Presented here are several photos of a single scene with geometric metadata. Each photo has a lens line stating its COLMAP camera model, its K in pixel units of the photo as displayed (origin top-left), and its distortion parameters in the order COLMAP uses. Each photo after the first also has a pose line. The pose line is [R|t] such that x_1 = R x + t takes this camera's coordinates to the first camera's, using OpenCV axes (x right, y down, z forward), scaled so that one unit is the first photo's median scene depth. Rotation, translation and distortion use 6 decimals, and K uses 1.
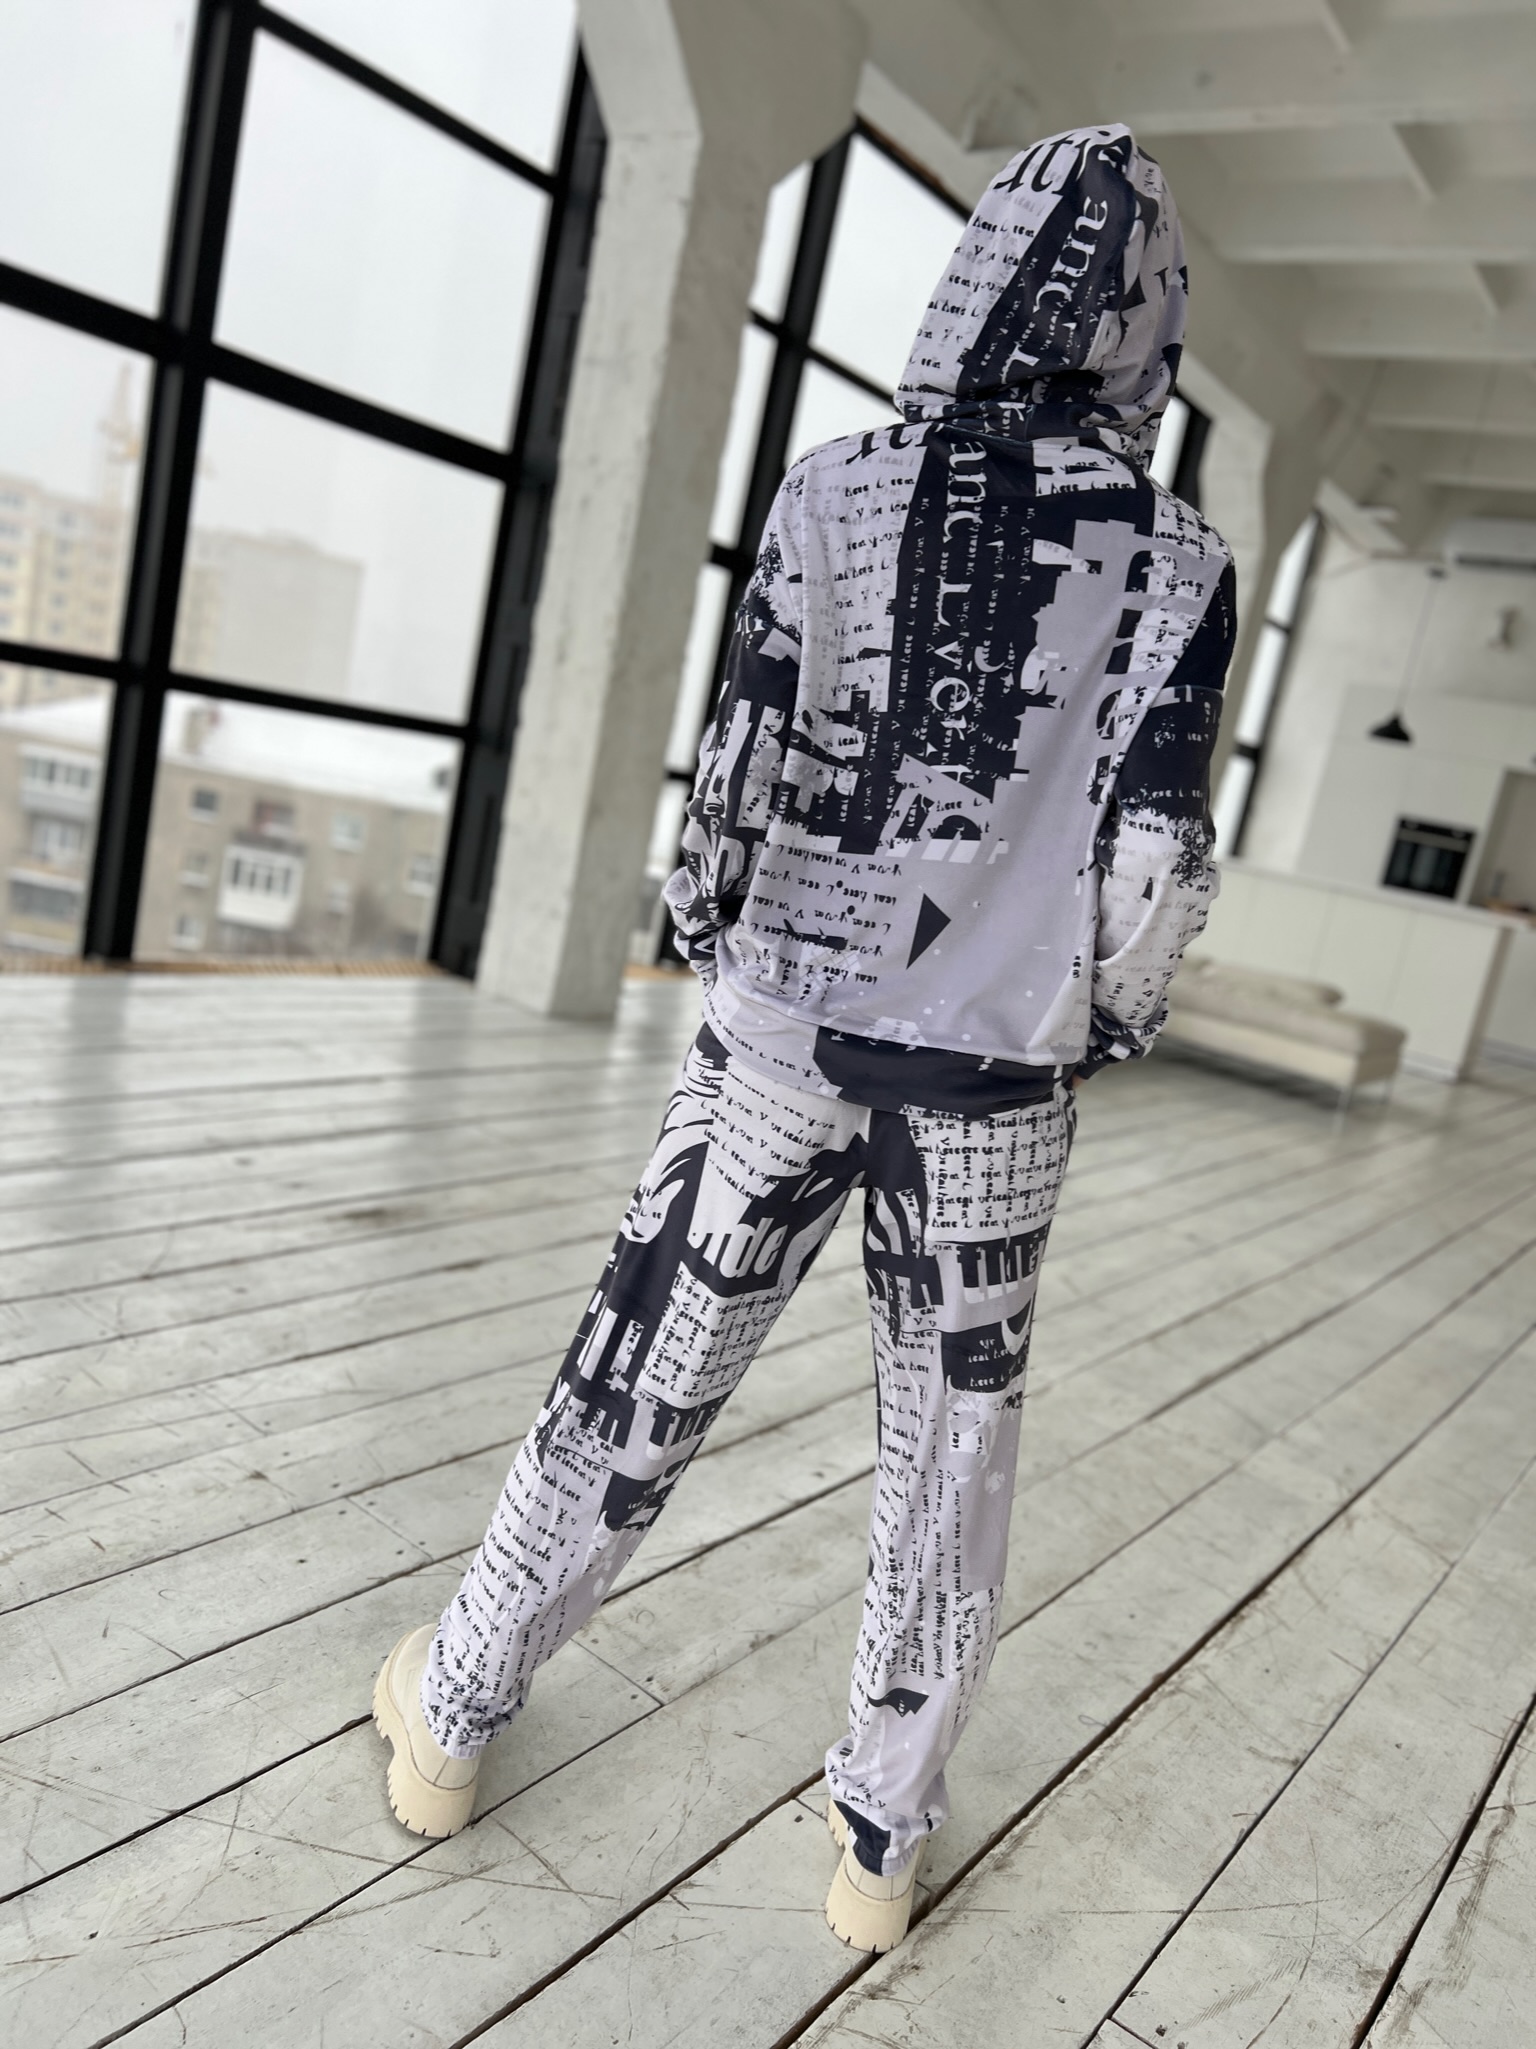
lens RADIAL K [[1545.4, 0, 782.8], [0, 1545.4, 1029.3], [0, 0, 1]] dist [0.040299, -0.053874]
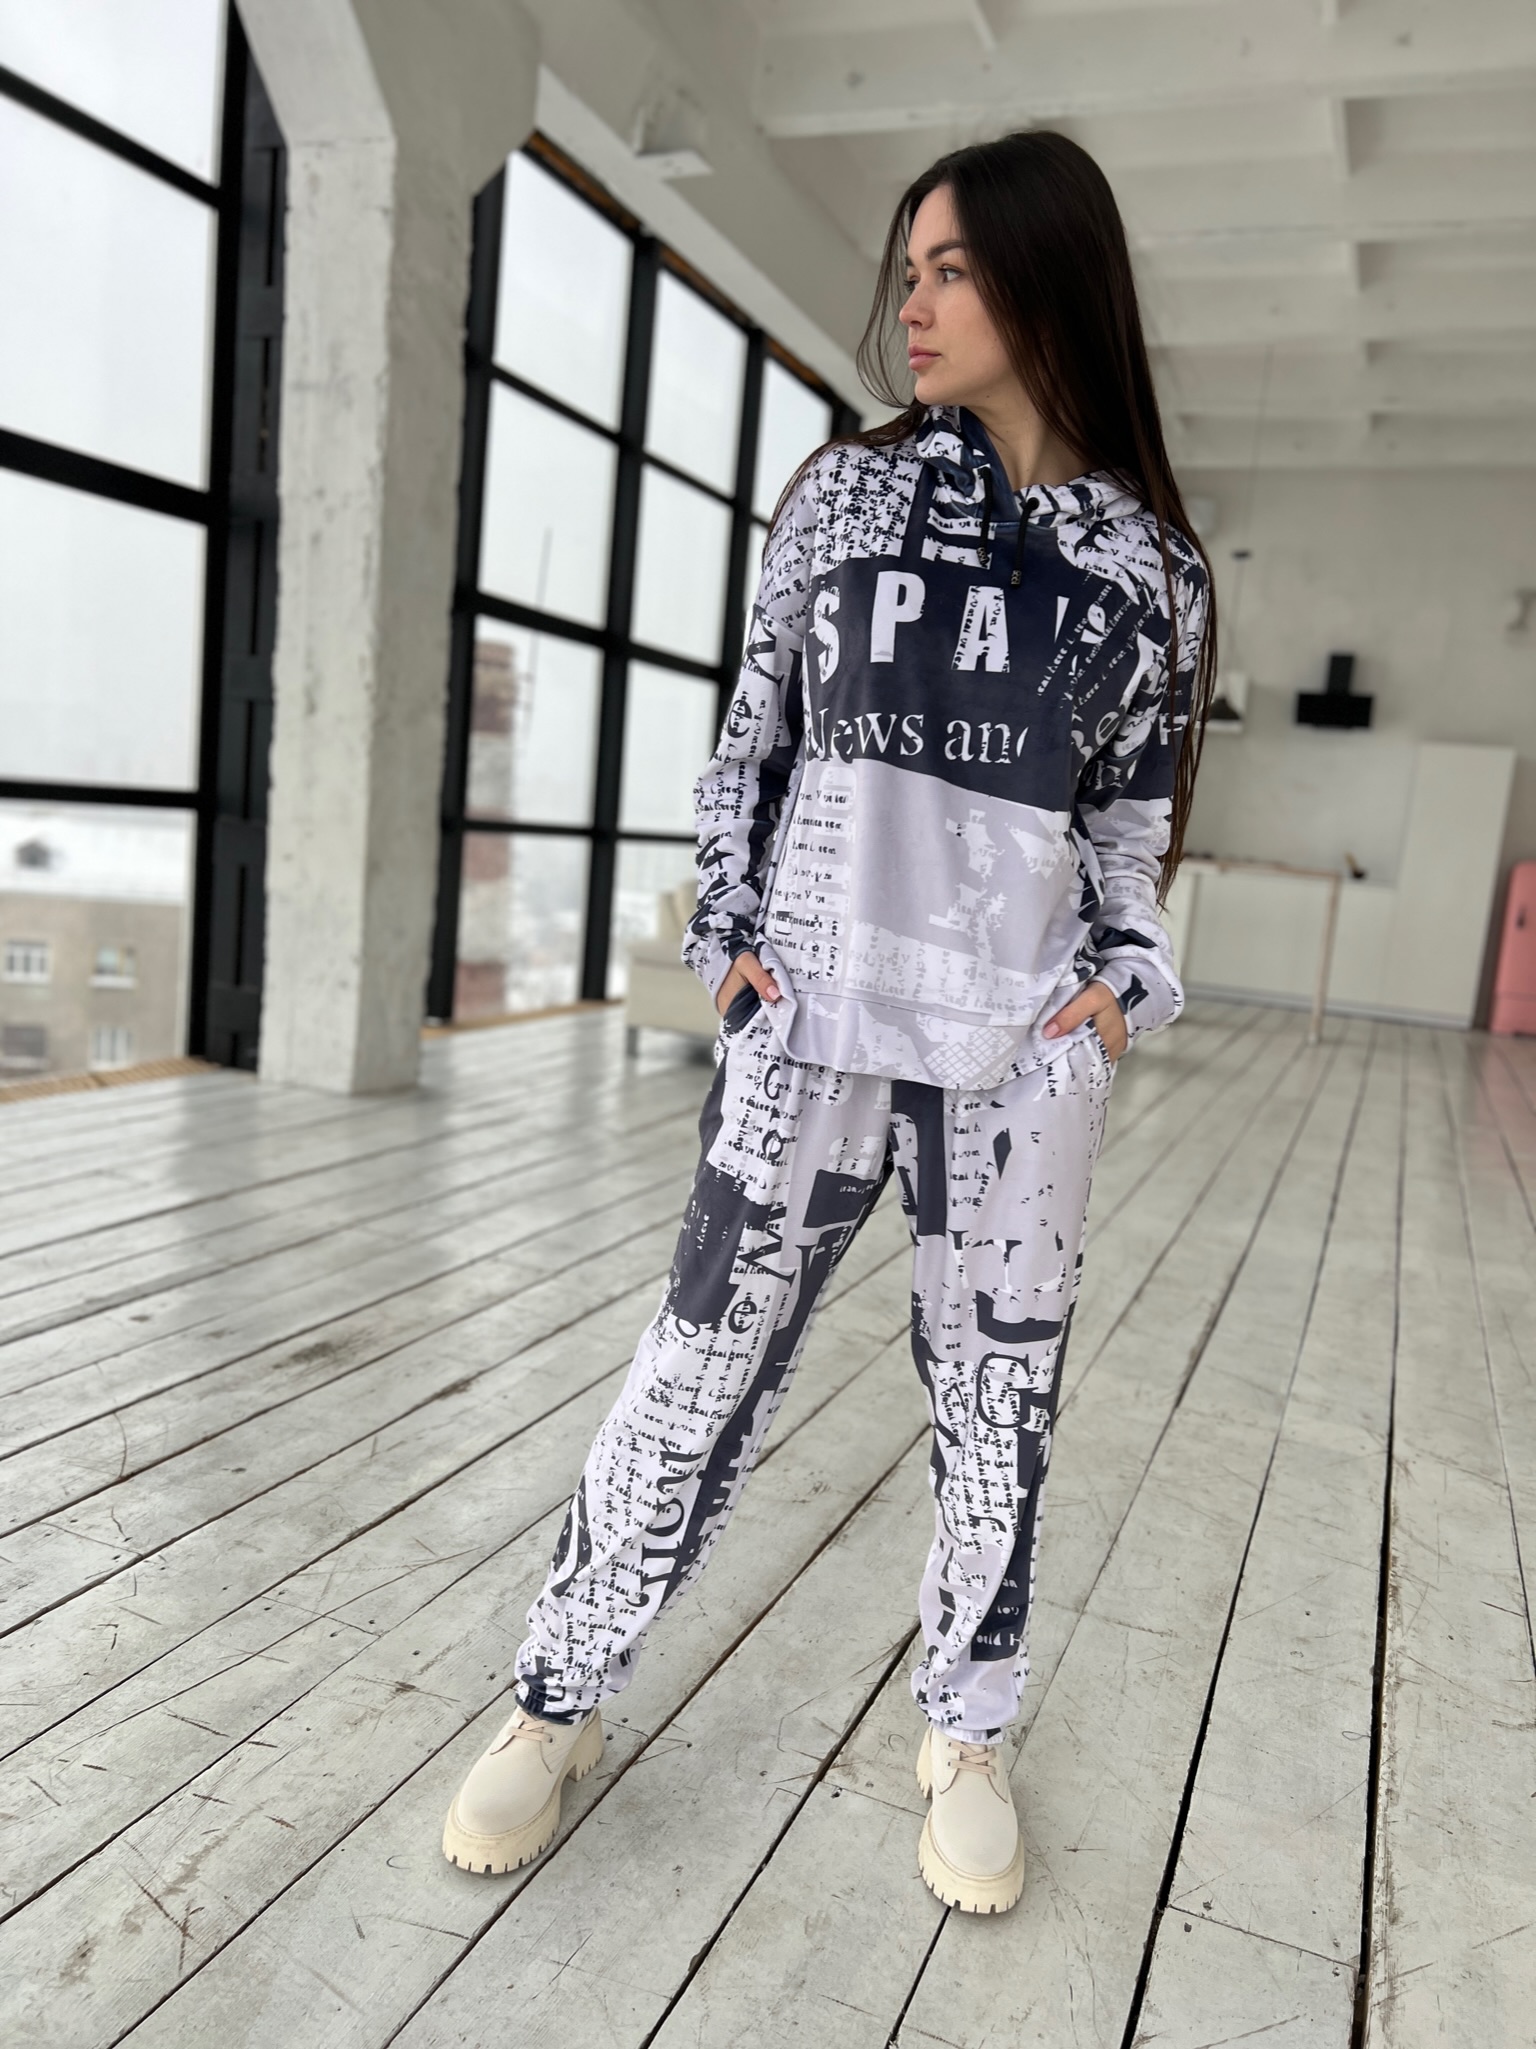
lens RADIAL K [[1545.4, 0, 777.6], [0, 1545.4, 1029.8], [0, 0, 1]] dist [0.040299, -0.053874]
pose [[0.964143, -0.145587, 0.221885, -0.110343], [0.147327, 0.989049, 0.008781, -0.018477], [-0.220733, 0.024224, 0.975033, 0.046548]]
